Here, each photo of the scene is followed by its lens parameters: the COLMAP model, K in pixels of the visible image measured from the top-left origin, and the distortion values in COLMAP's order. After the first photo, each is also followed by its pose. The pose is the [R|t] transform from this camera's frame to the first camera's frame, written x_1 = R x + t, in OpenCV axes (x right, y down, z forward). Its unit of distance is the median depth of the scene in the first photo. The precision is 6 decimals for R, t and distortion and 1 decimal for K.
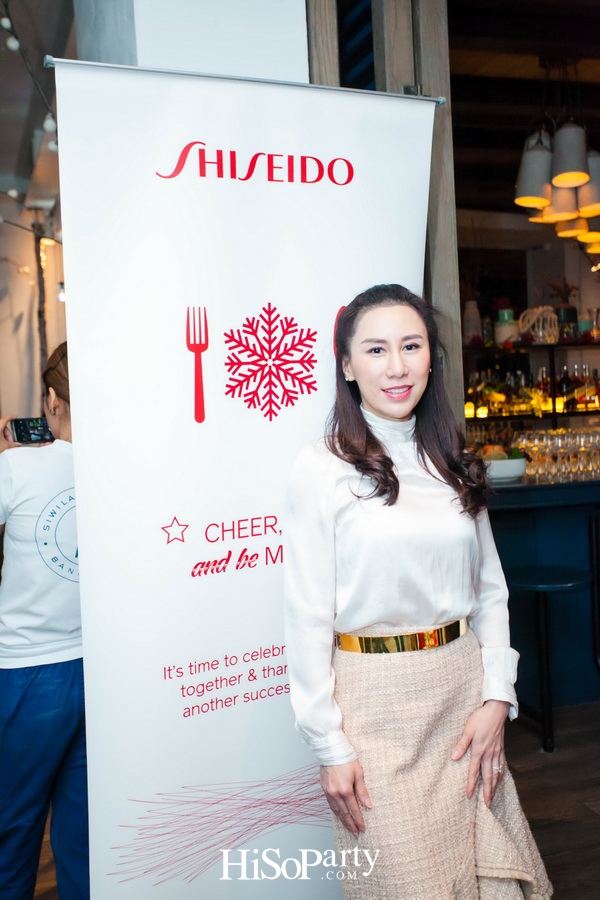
lens RADIAL K [[1302.6, 0, 251.9], [0, 1302.6, 412.4], [0, 0, 1]] dist [0.057212, 0.173593]
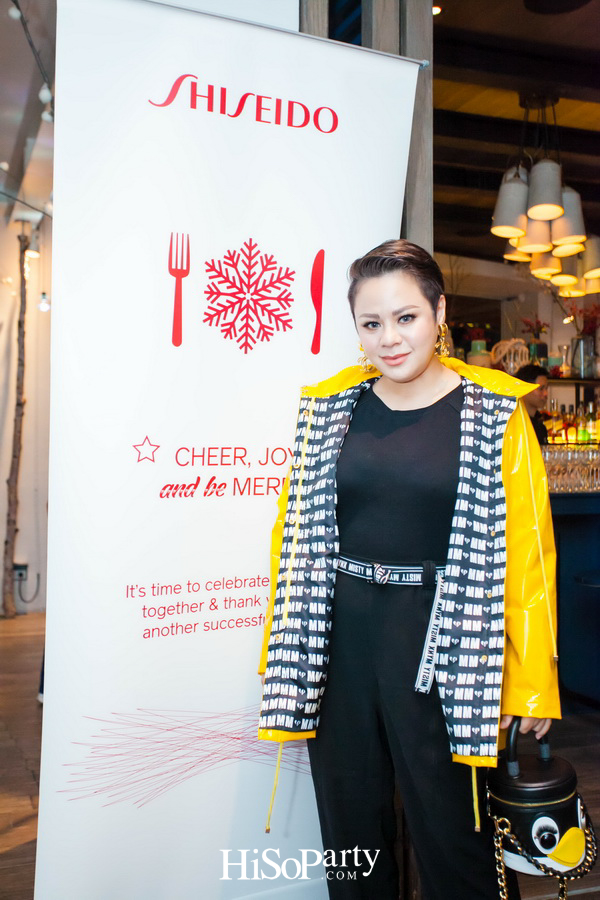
lens RADIAL K [[1310.1, 0, 273.4], [0, 1310.1, 410.9], [0, 0, 1]] dist [0.059541, 0.062962]
pose [[0.997848, 0.055681, 0.034631, 0.002880], [-0.052787, 0.995434, -0.079522, 0.132596], [-0.038901, 0.077523, 0.996231, -0.025505]]
